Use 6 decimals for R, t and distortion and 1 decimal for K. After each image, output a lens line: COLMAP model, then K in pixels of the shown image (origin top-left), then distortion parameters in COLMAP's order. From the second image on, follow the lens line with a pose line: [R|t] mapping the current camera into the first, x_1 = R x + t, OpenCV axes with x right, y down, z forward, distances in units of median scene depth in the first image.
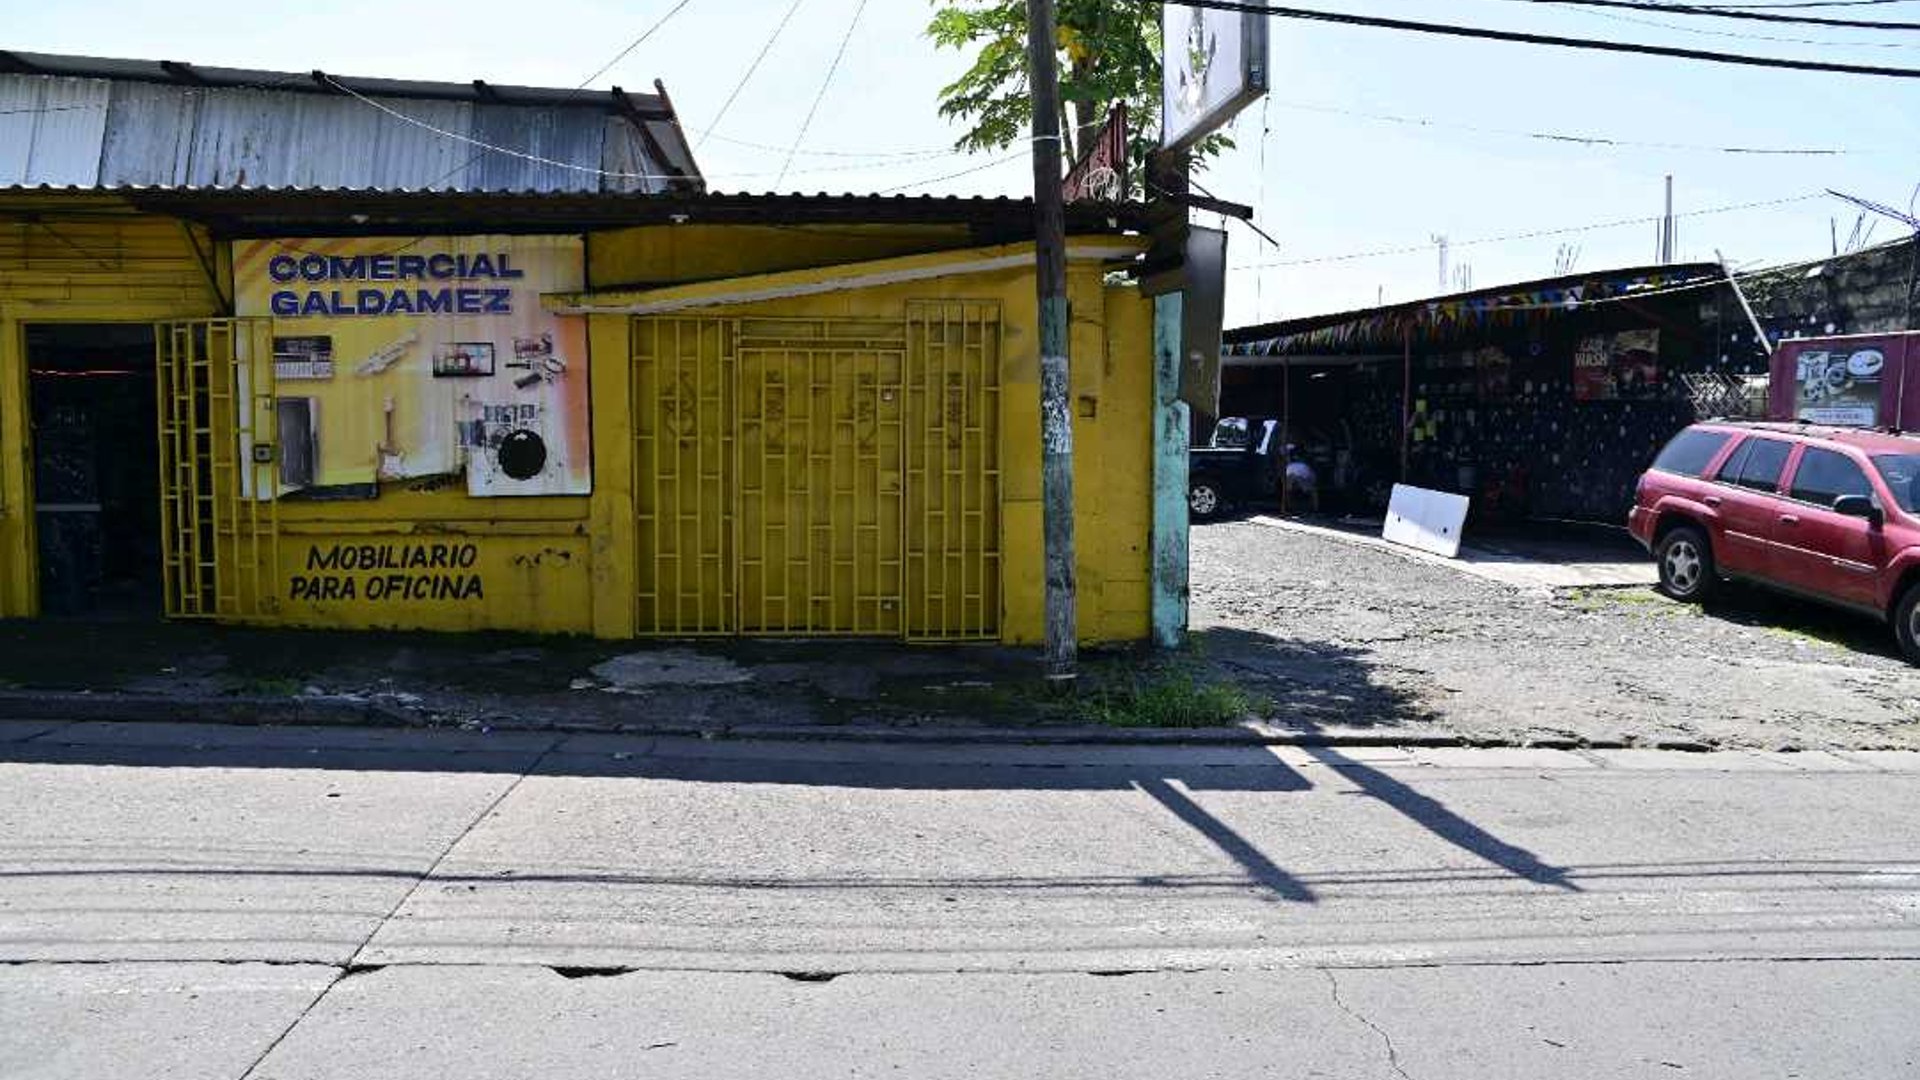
lens RADIAL K [[1227.7, 0, 965.8], [0, 1227.7, 541.8], [0, 0, 1]] dist [-0.072800, 0.063595]
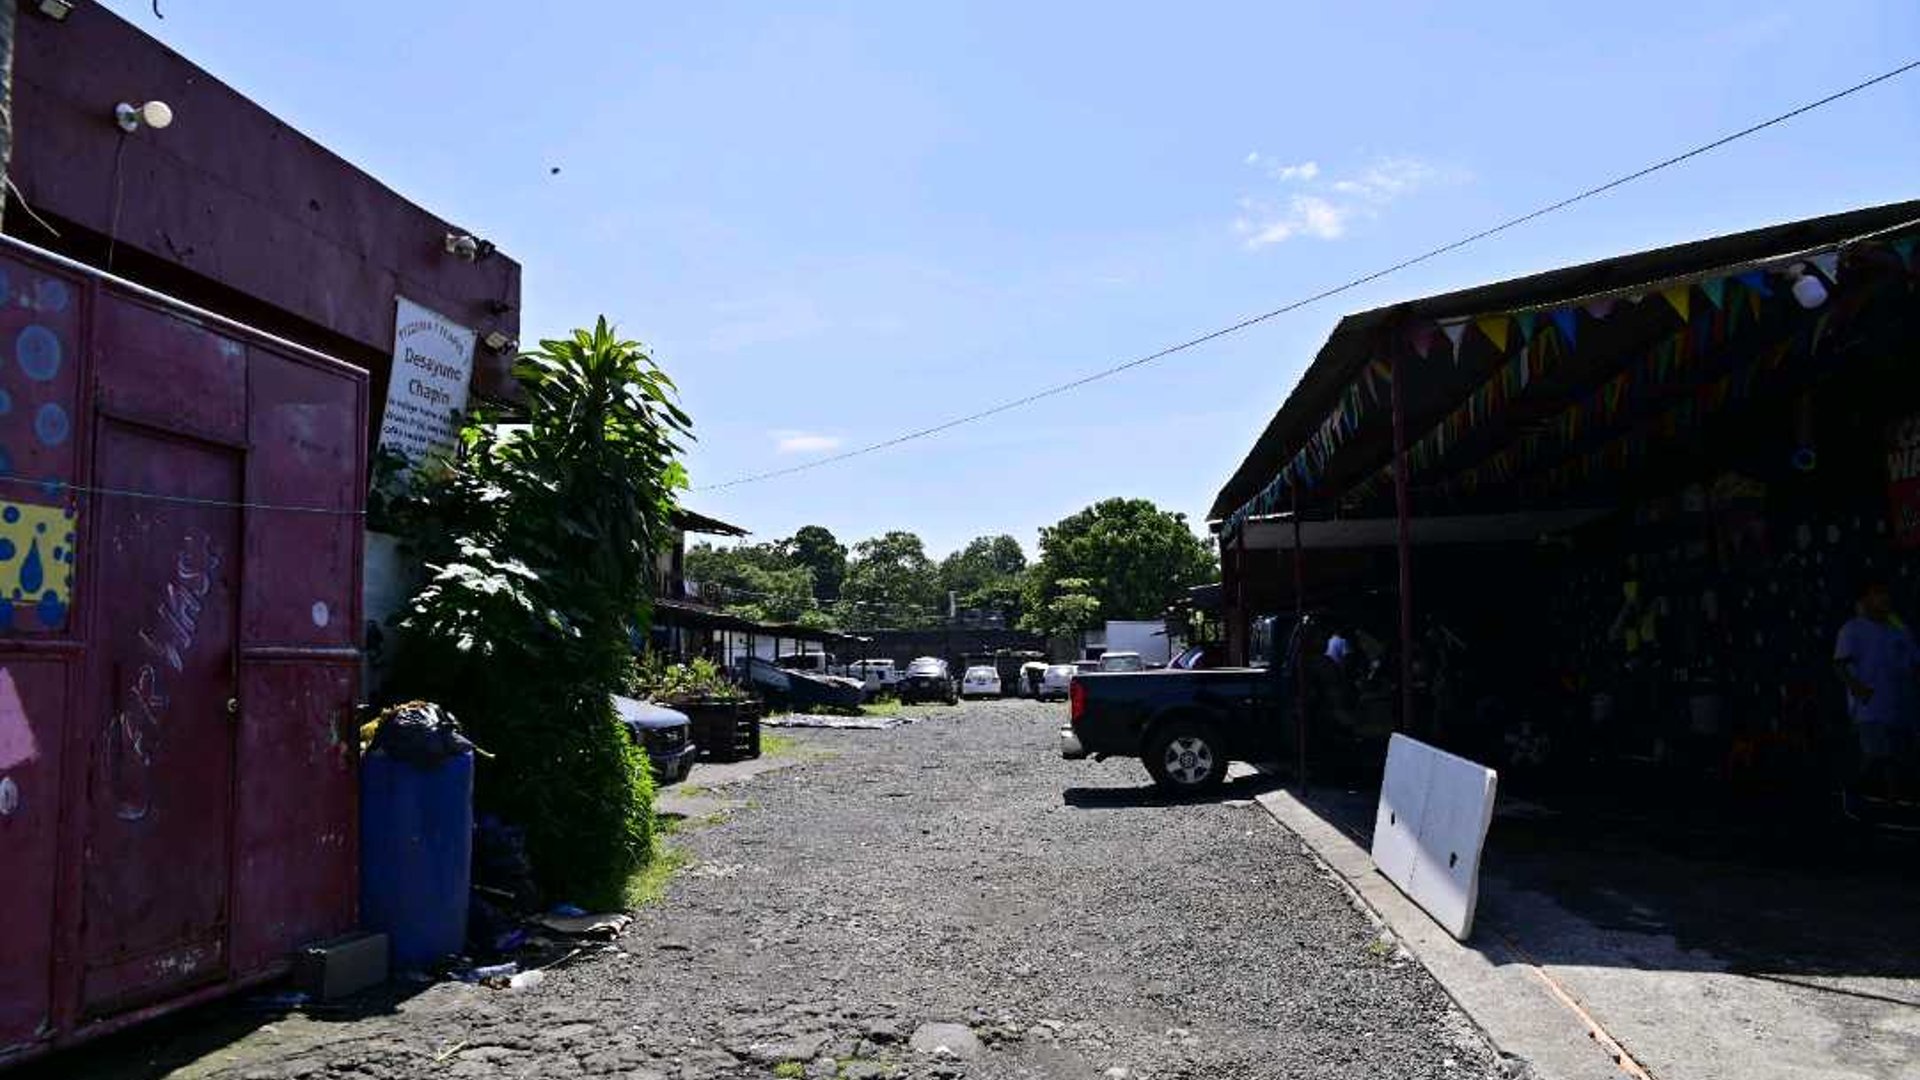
lens RADIAL K [[1348.5, 0, 964.1], [0, 1348.5, 545.3], [0, 0, 1]] dist [-0.008082, 0.029838]
pose [[0.981407, -0.034197, -0.188867, 0.199830], [-0.000756, 0.983303, -0.181972, -0.017171], [0.191936, 0.178732, 0.964995, 0.339592]]
